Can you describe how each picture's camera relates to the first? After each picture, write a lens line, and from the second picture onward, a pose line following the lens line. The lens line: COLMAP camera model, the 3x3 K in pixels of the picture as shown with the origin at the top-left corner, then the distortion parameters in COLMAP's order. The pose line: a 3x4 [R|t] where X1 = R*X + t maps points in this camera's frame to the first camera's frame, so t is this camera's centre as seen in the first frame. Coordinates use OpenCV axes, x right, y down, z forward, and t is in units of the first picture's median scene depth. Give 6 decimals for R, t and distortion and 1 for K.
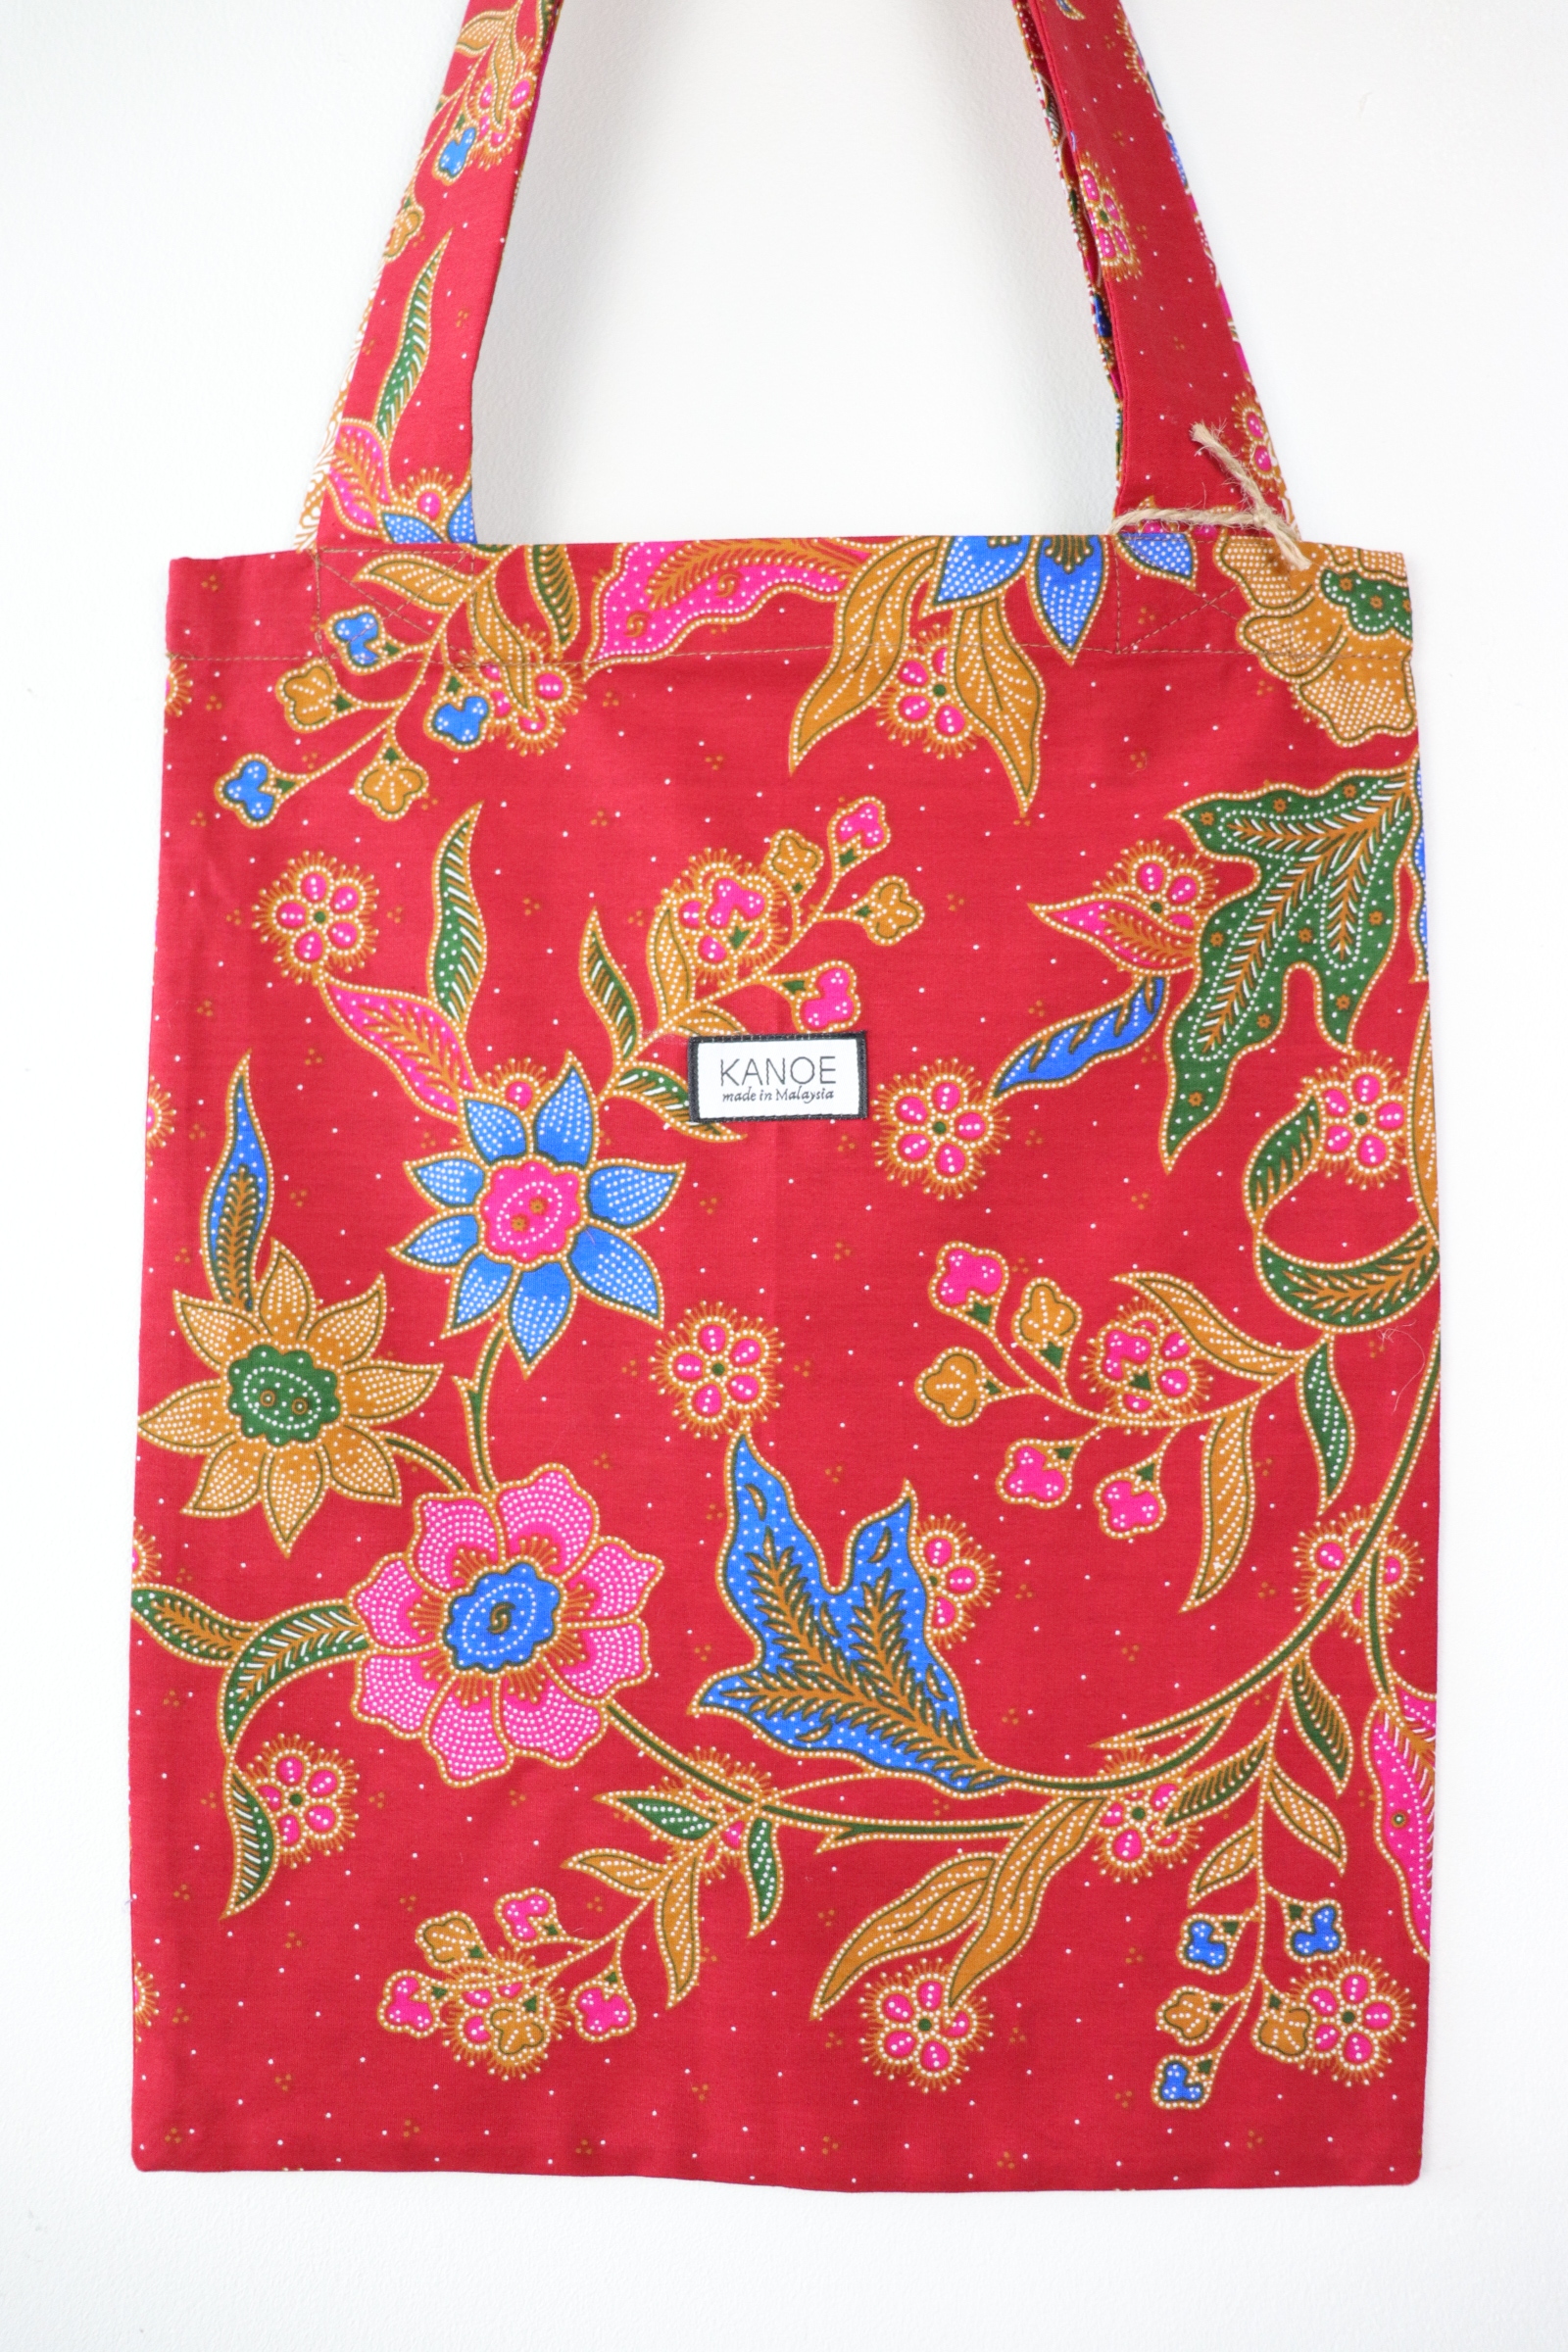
lens RADIAL K [[3747.2, 0, 776.4], [0, 3747.2, 1179.1], [0, 0, 1]] dist [-0.041623, 0.000000]
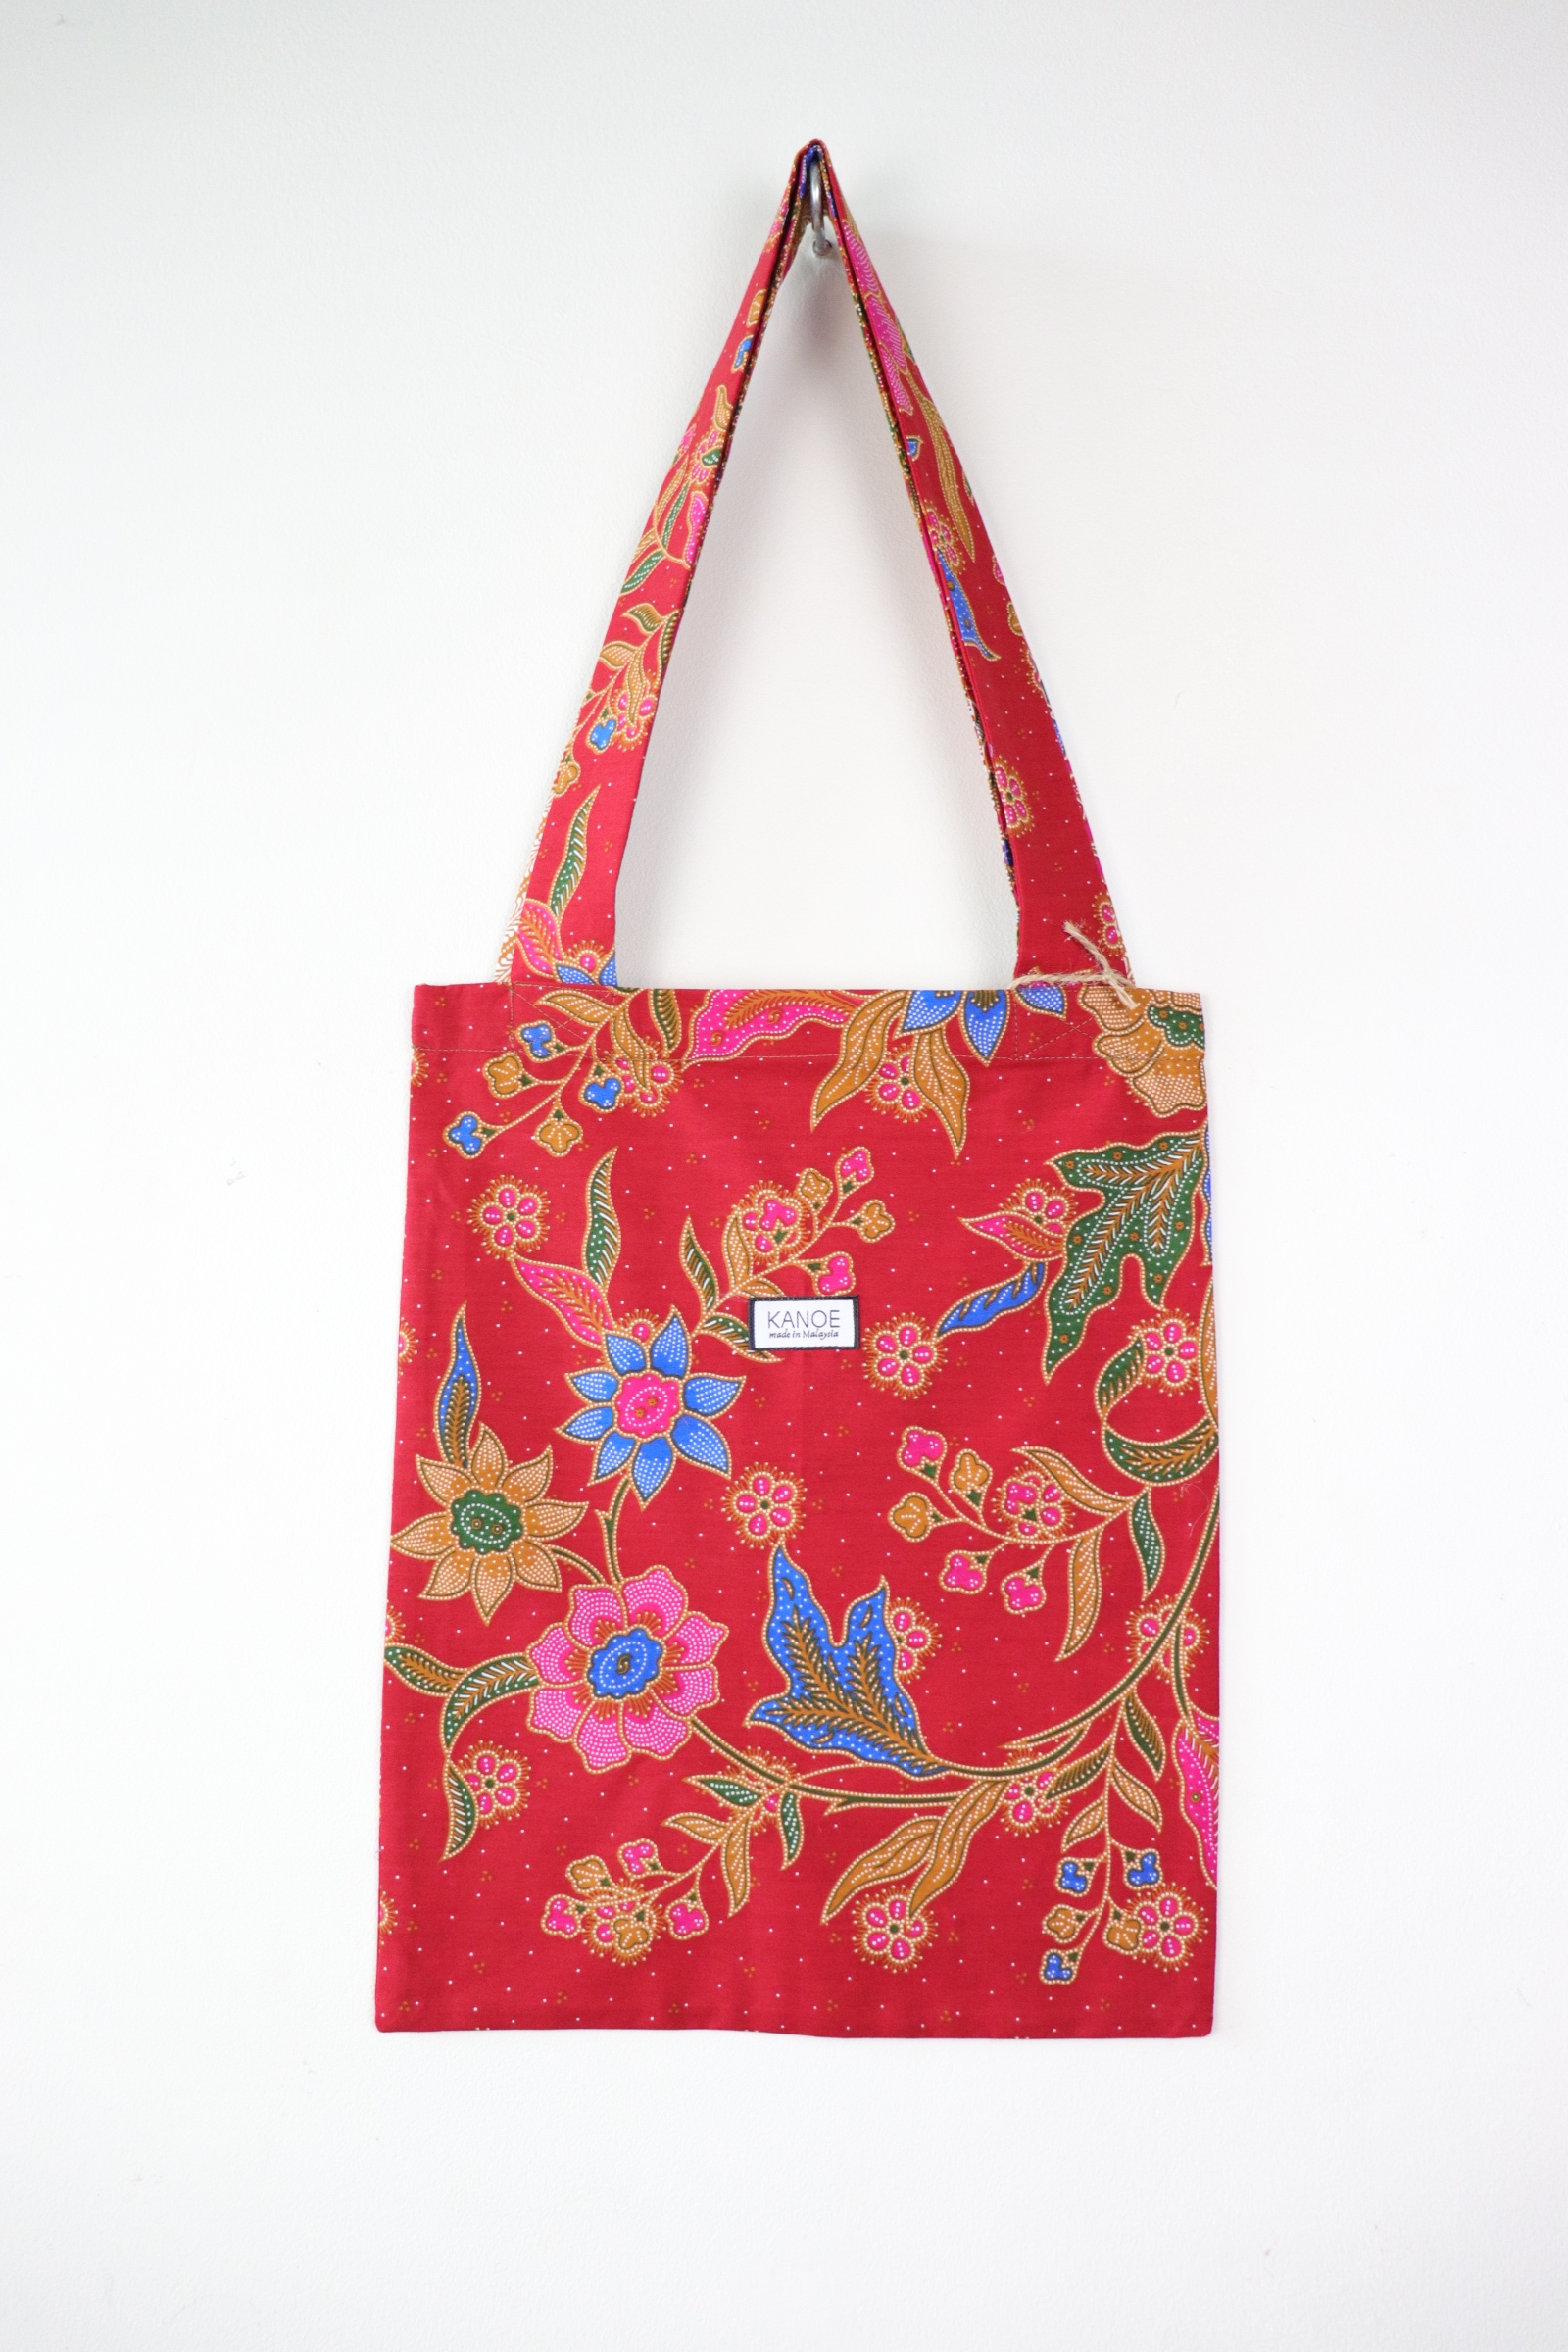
lens RADIAL K [[3747.2, 0, 646.6], [0, 3747.2, 1205.4], [0, 0, 1]] dist [-0.041623, 0.000000]
pose [[0.999312, 0.006419, -0.036528, -0.008261], [-0.008222, 0.998745, -0.049413, 0.002332], [0.036165, 0.049680, 0.998110, -0.587649]]
